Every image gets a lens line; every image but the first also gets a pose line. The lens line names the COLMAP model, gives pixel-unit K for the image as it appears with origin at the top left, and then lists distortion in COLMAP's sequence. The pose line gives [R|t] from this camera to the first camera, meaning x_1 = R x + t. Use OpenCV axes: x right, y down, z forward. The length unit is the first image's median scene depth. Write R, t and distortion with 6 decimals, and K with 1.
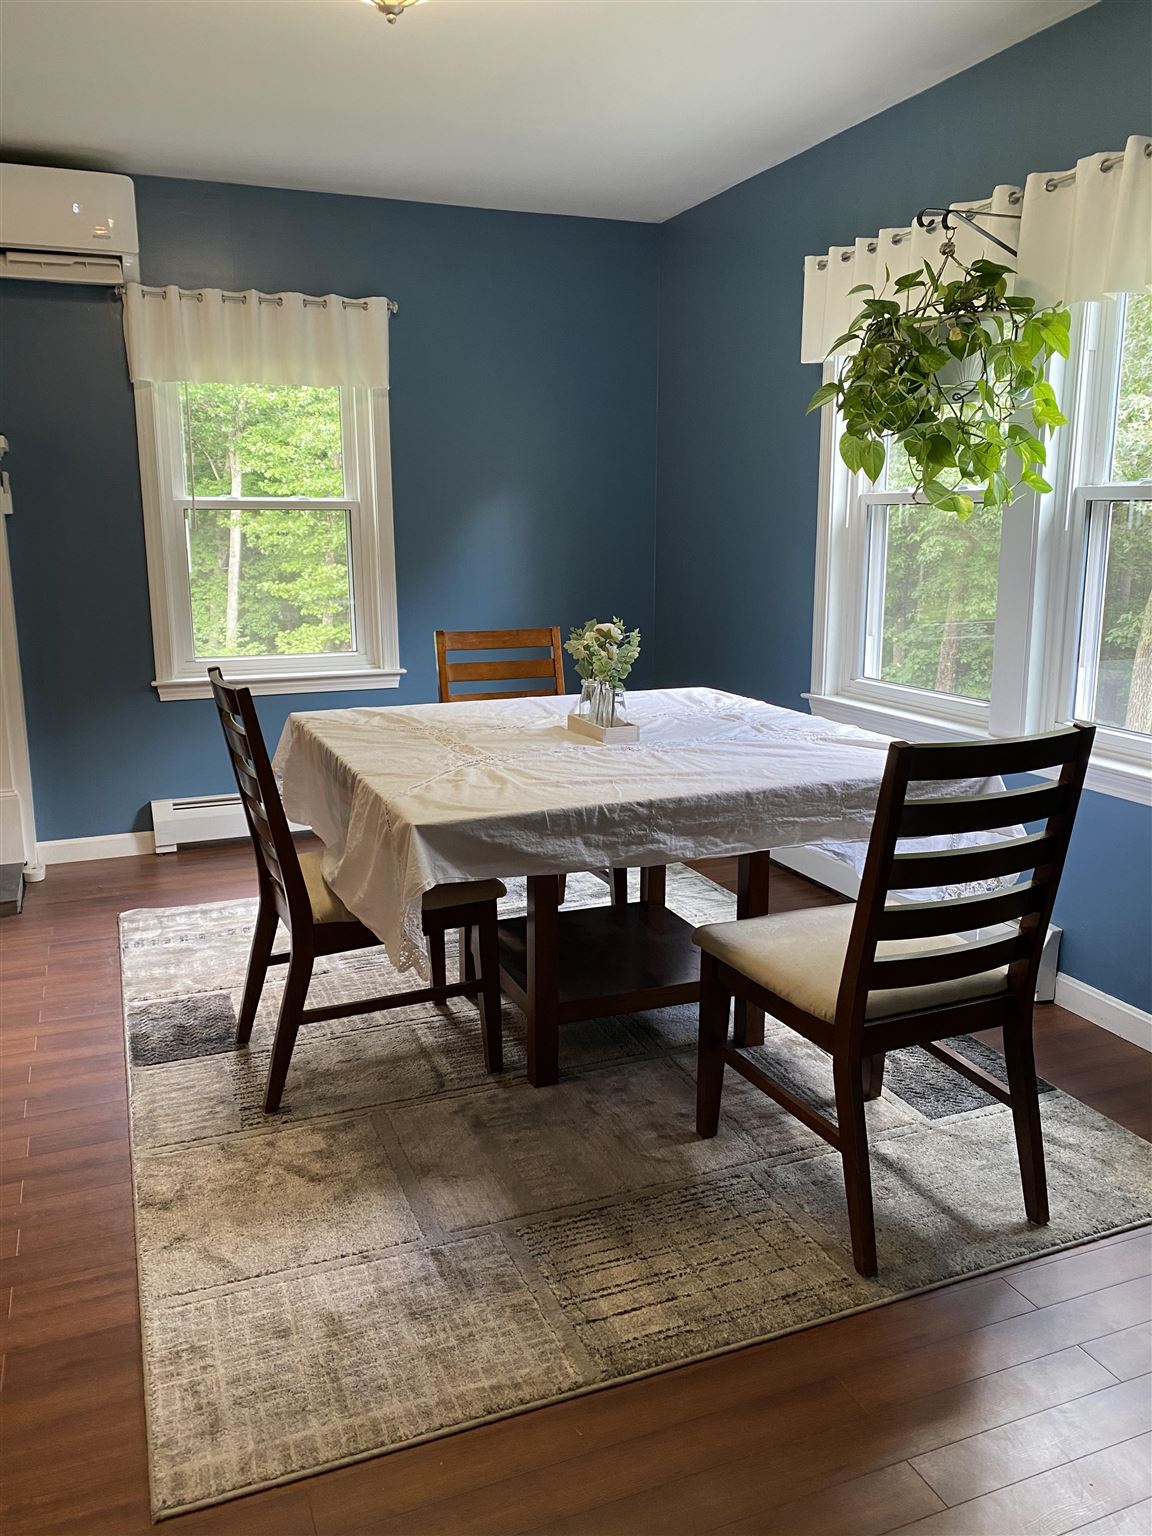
lens RADIAL K [[1166.1, 0, 577.4], [0, 1166.1, 746.6], [0, 0, 1]] dist [0.002186, -0.000721]
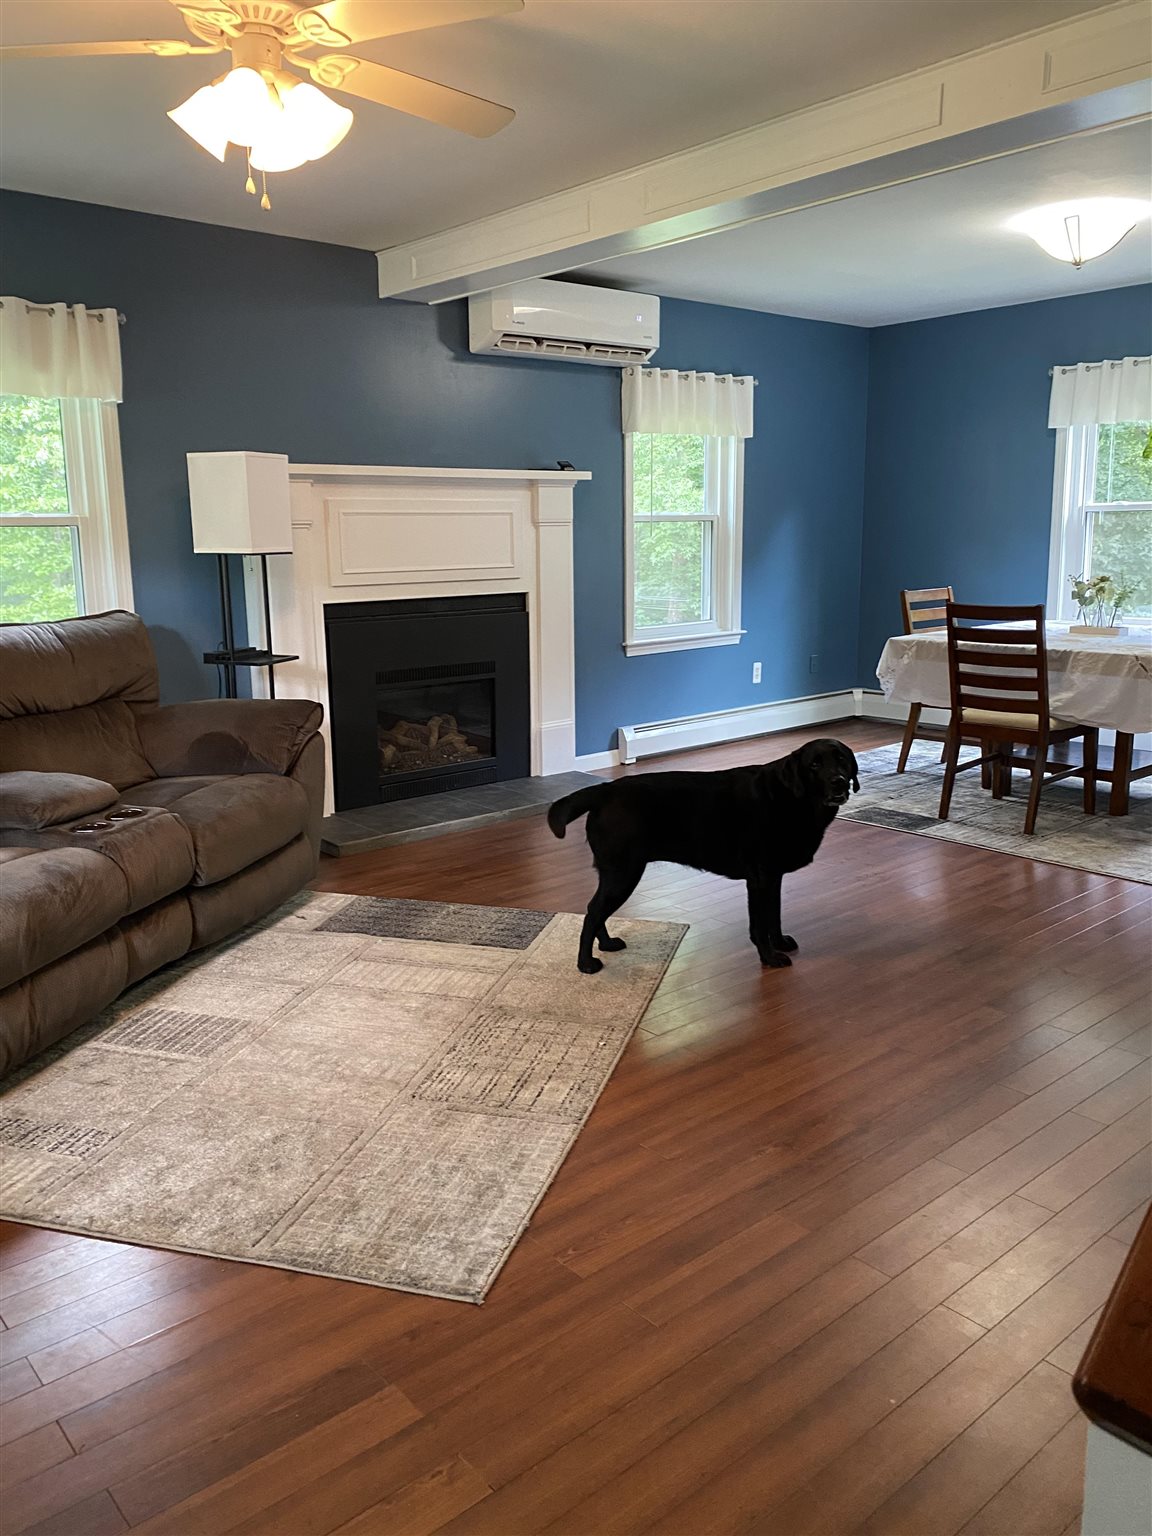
lens RADIAL K [[1159.9, 0, 576.0], [0, 1159.9, 768.0], [0, 0, 1]] dist [0.047284, 0.000653]
pose [[0.942303, -0.078448, 0.325441, -0.892345], [0.077091, 0.996878, 0.017084, 0.068436], [-0.325765, 0.008990, 0.945408, -0.324585]]
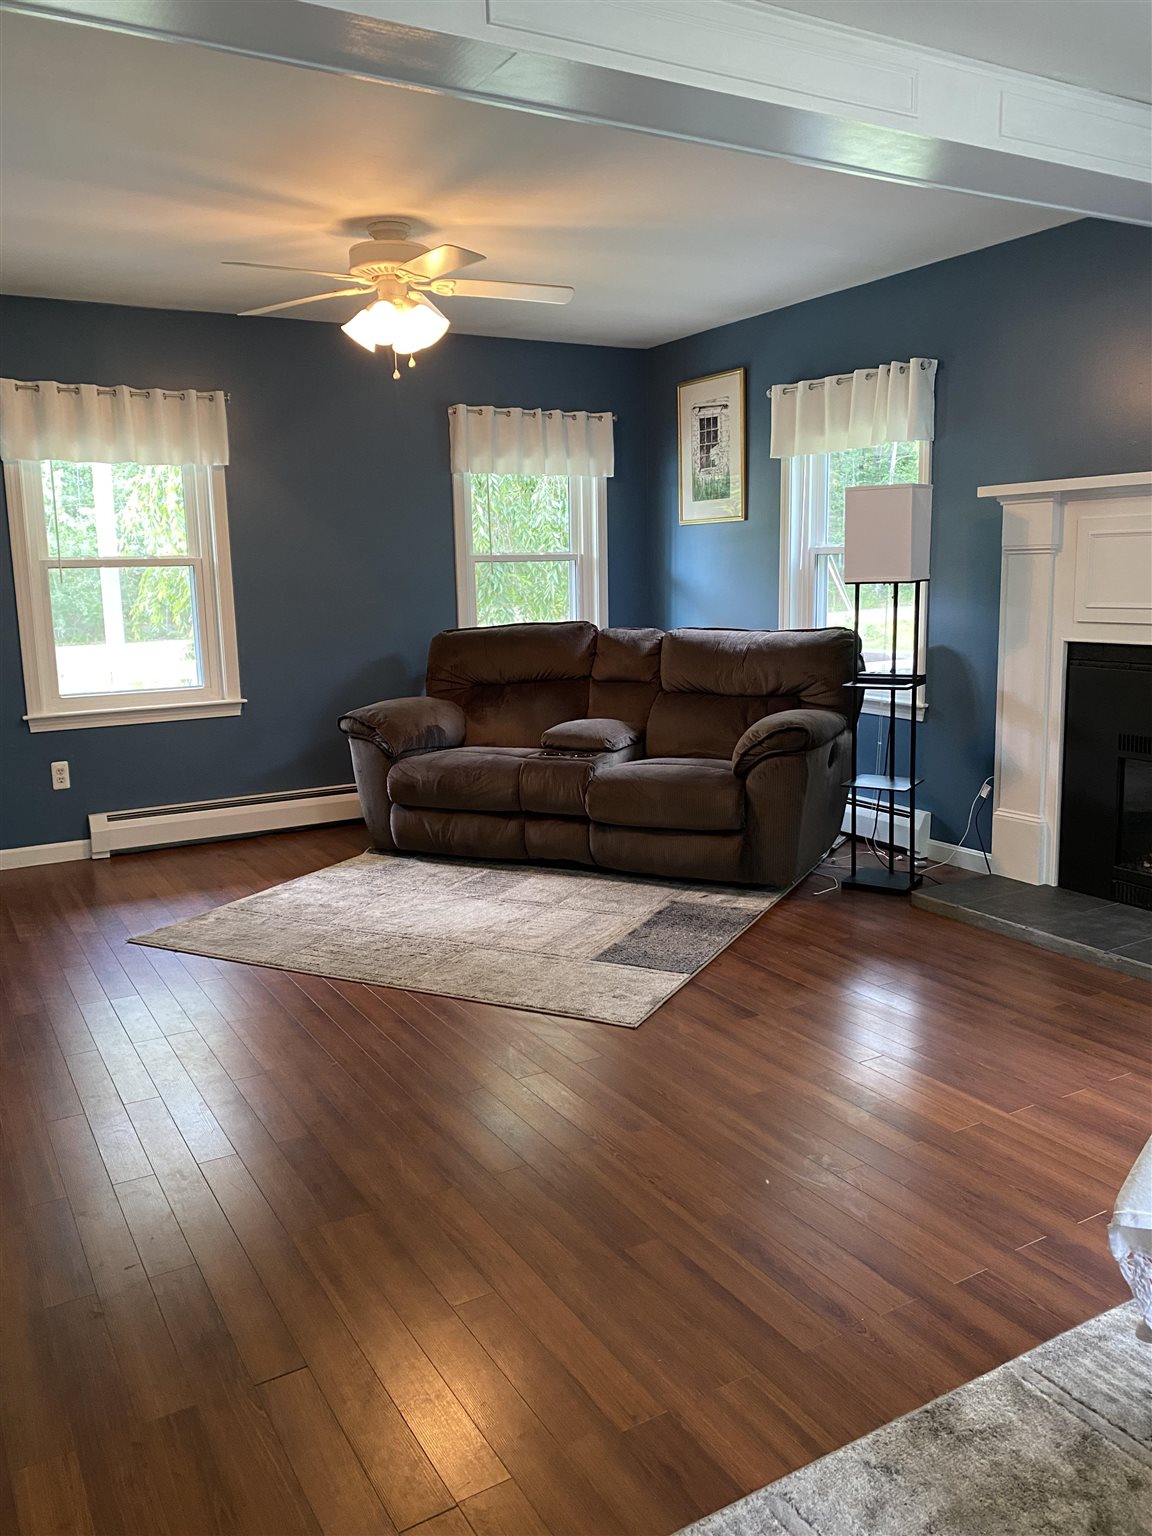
lens RADIAL K [[1185.8, 0, 576.0], [0, 1185.8, 768.0], [0, 0, 1]] dist [0.046362, 0.000313]
pose [[0.158417, 0.167628, -0.973039, 0.152544], [-0.177741, 0.974226, 0.138895, -0.051407], [0.971243, 0.150945, 0.184128, 0.259276]]
